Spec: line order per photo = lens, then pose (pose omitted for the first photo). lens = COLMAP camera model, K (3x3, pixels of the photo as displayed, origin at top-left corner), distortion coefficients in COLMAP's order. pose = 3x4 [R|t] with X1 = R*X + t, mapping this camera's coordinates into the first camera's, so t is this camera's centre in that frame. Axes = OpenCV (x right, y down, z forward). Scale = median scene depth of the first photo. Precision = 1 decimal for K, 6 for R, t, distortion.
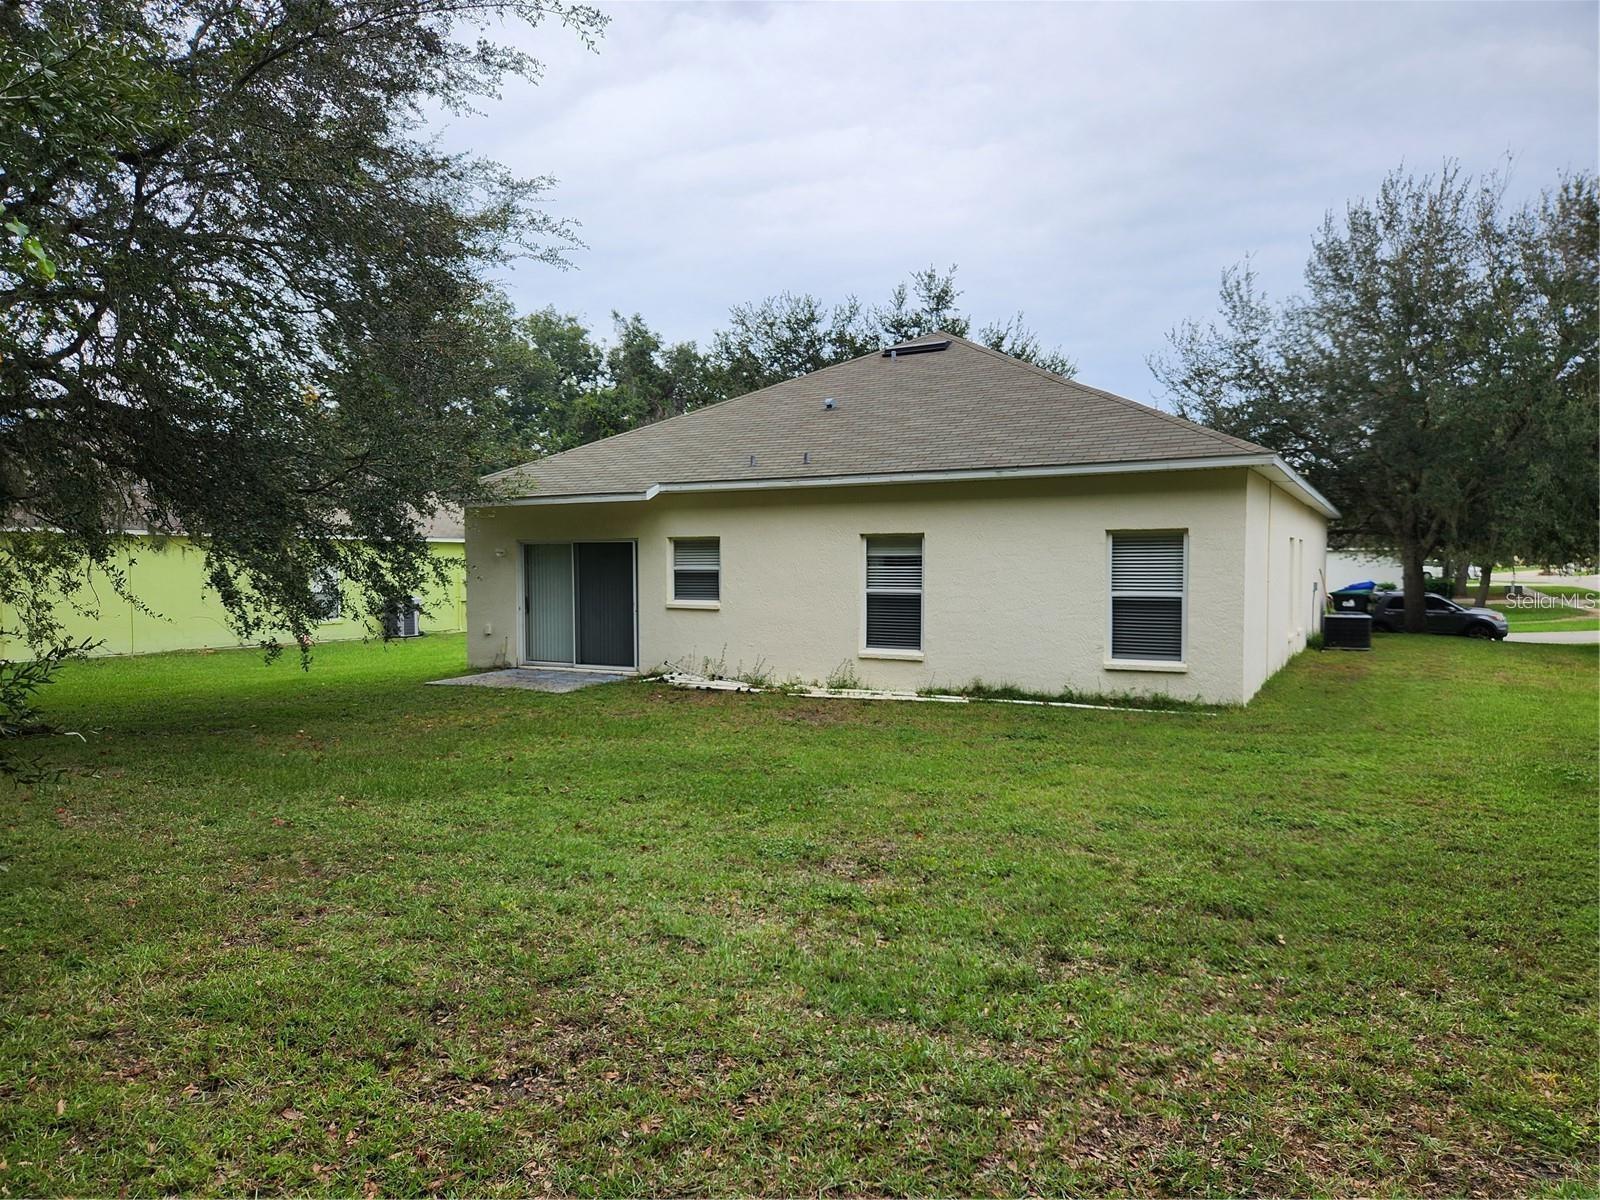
lens RADIAL K [[1121.6, 0, 800.0], [0, 1121.6, 600.0], [0, 0, 1]] dist [0.085521, -0.071207]
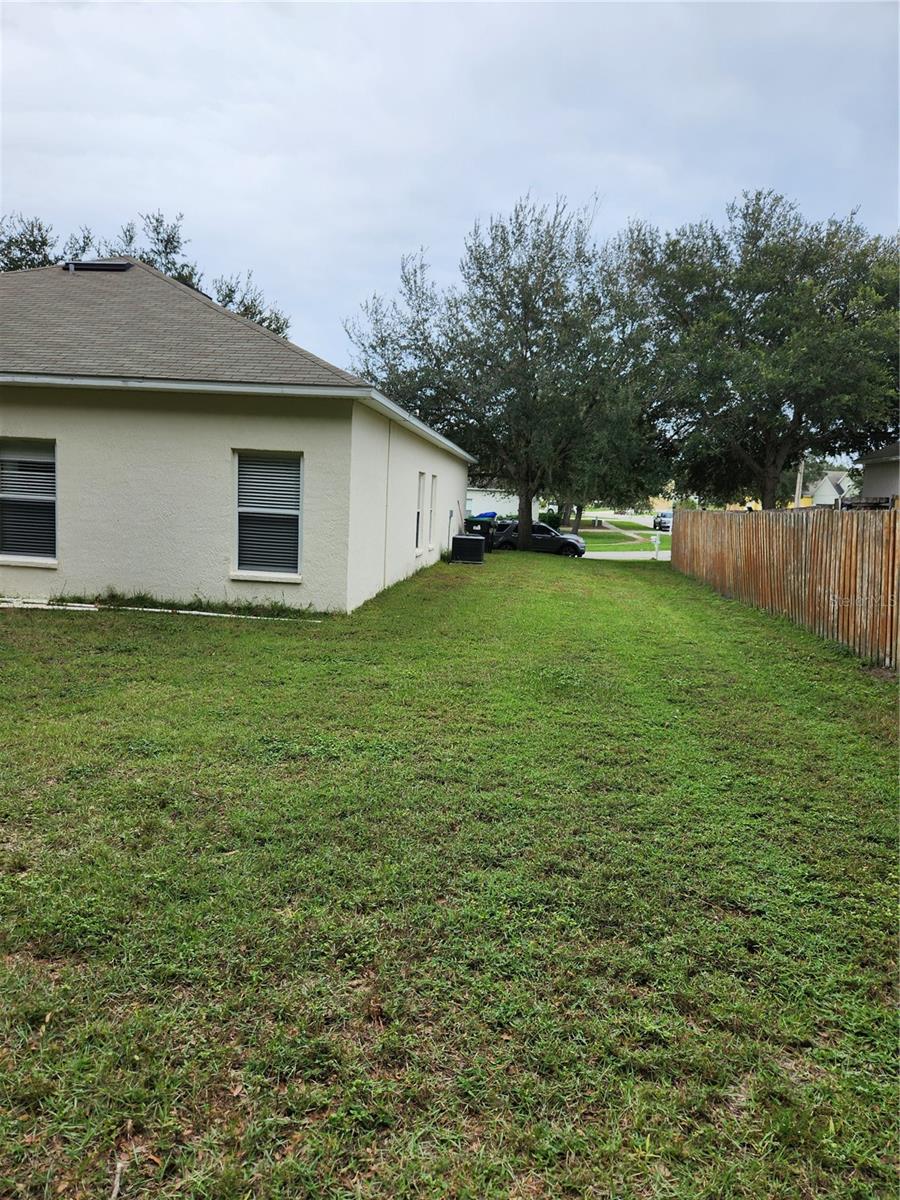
lens RADIAL K [[841.2, 0, 450.0], [0, 841.2, 600.0], [0, 0, 1]] dist [0.085521, -0.071207]
pose [[0.928424, 0.002215, 0.371516, 0.089802], [-0.038248, 0.995239, 0.089648, 0.000213], [-0.369548, -0.097442, 0.924088, 0.095209]]
